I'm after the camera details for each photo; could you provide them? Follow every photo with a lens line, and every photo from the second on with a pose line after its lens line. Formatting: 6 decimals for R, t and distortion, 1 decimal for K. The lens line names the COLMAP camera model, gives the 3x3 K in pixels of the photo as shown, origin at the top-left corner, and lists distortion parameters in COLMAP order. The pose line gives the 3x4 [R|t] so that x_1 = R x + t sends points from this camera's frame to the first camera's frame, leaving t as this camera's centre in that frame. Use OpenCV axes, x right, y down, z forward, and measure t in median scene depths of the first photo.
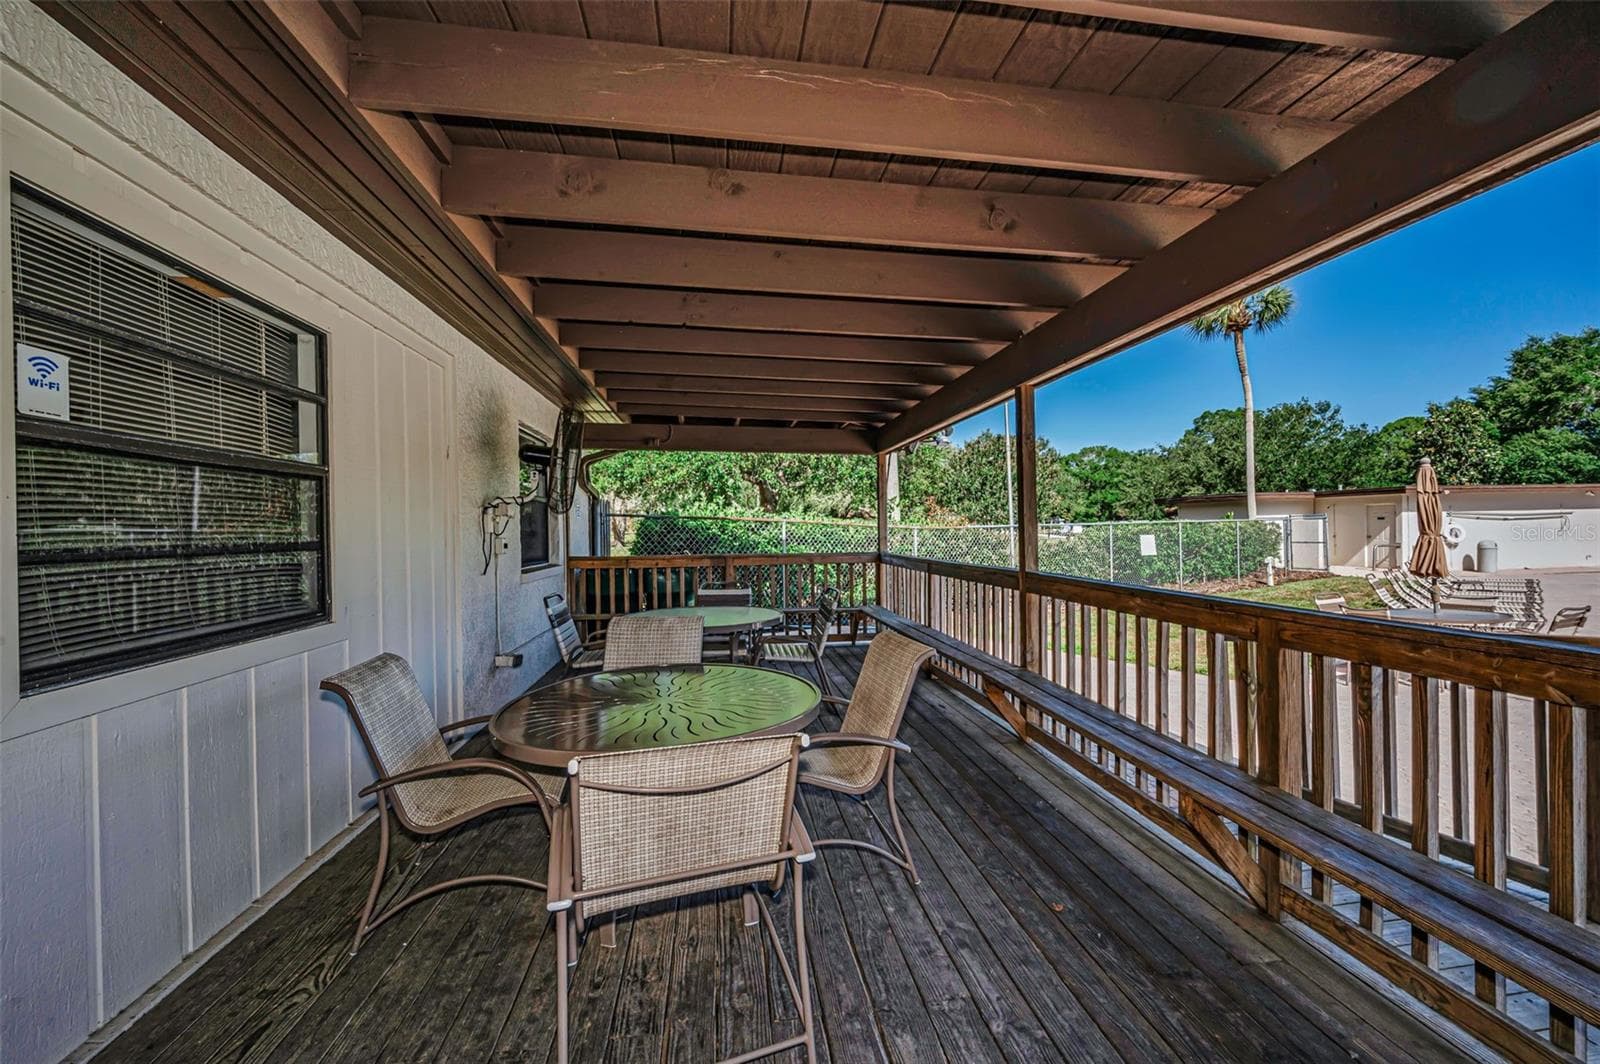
lens RADIAL K [[666.9, 0, 800.0], [0, 666.9, 532.0], [0, 0, 1]] dist [-0.006898, 0.000057]
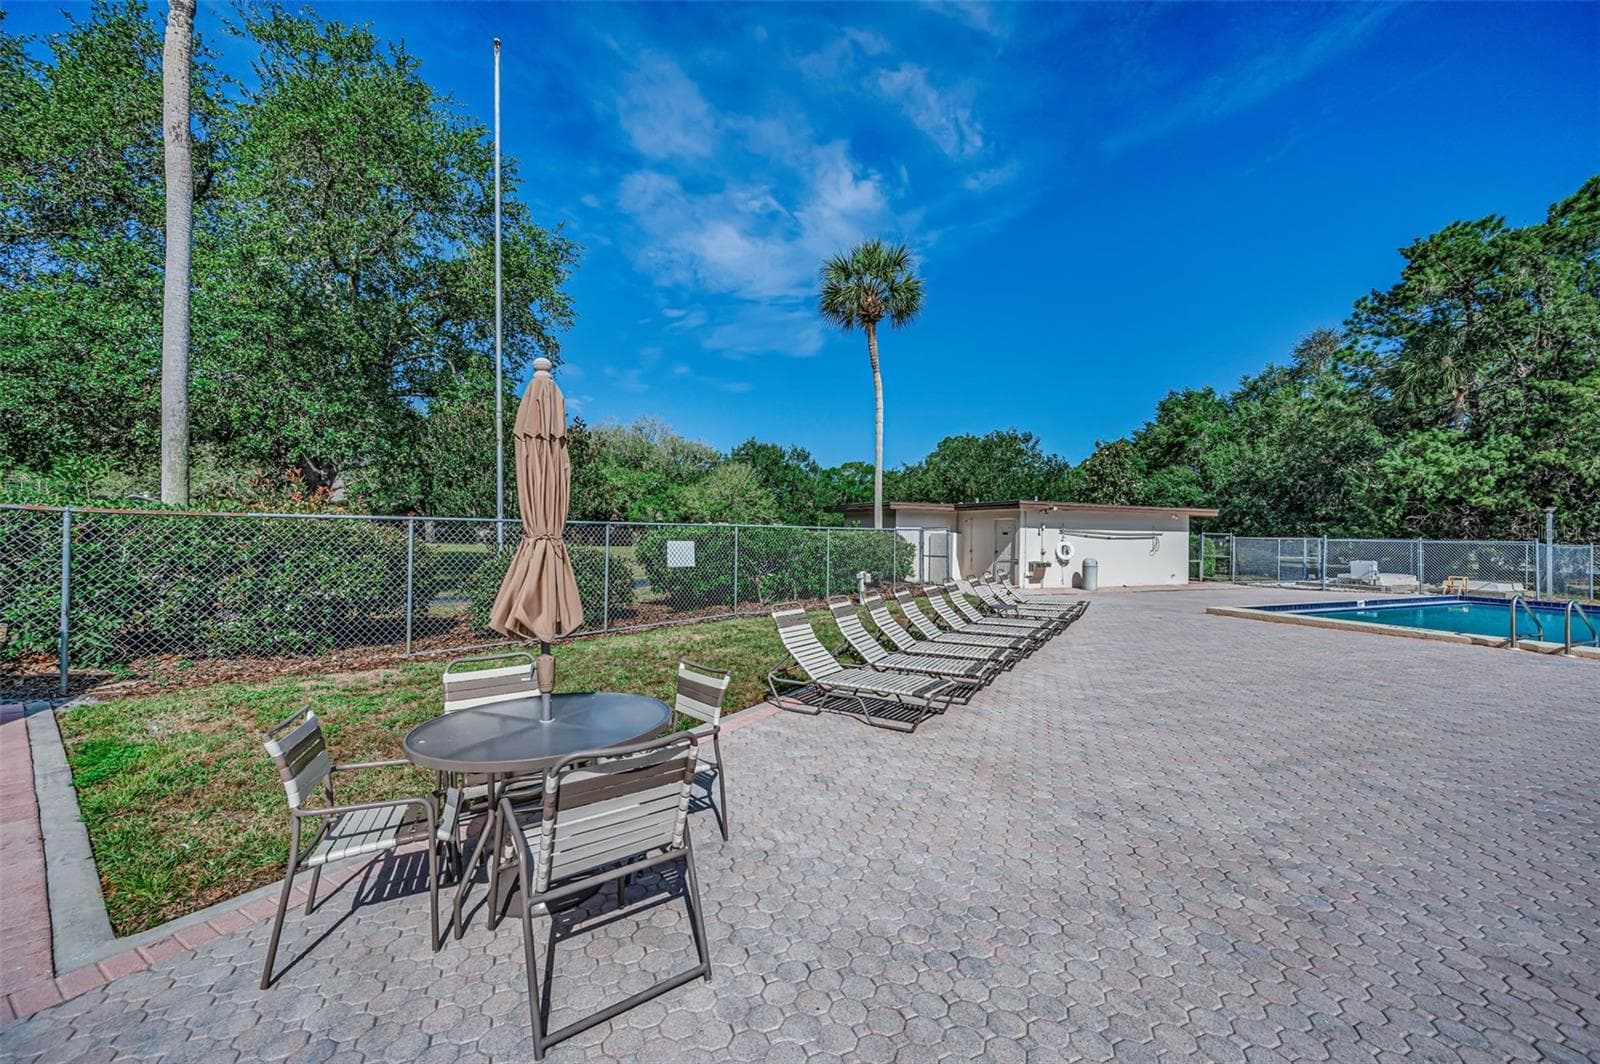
lens RADIAL K [[665.2, 0, 800.0], [0, 665.2, 532.0], [0, 0, 1]] dist [-0.000578, -0.000169]
pose [[0.951430, 0.032694, 0.306124, 0.116114], [-0.029569, 0.999453, -0.014843, 0.000349], [-0.306442, 0.005070, 0.951876, 0.063272]]
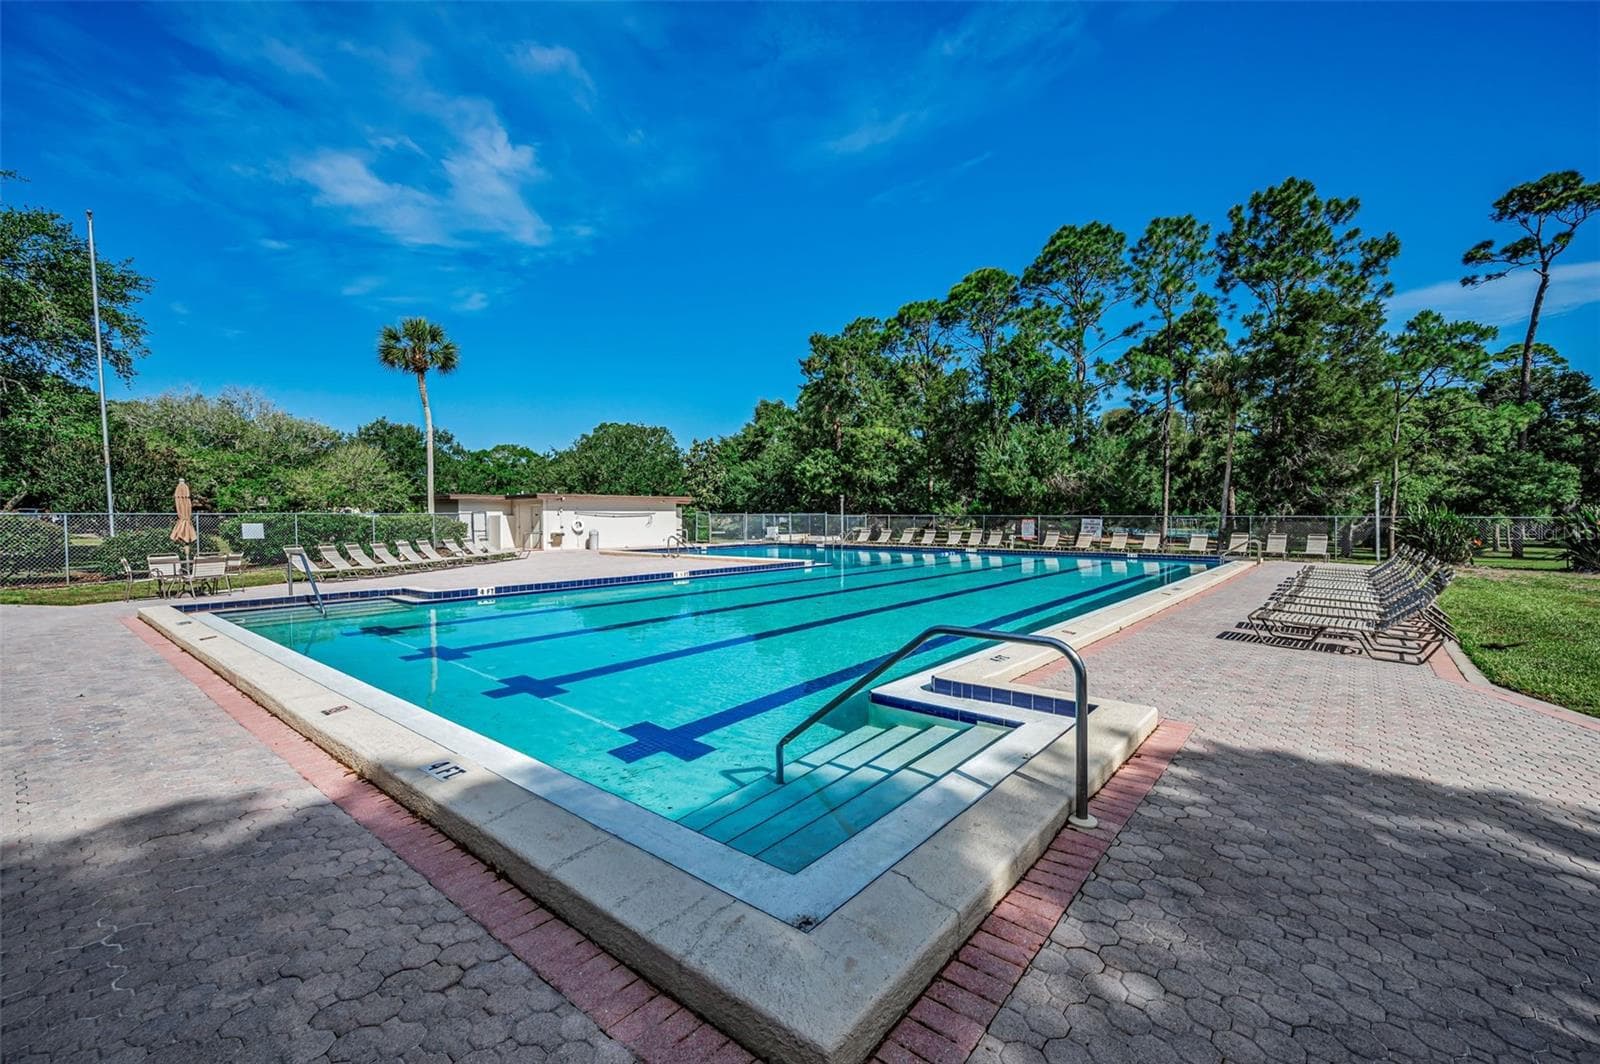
lens RADIAL K [[665.2, 0, 800.0], [0, 665.2, 532.0], [0, 0, 1]] dist [-0.000578, -0.000169]
pose [[0.713548, -0.003445, 0.700598, 0.104477], [-0.001577, 0.999977, 0.006523, 0.002995], [-0.700605, -0.005759, 0.713526, -0.190306]]
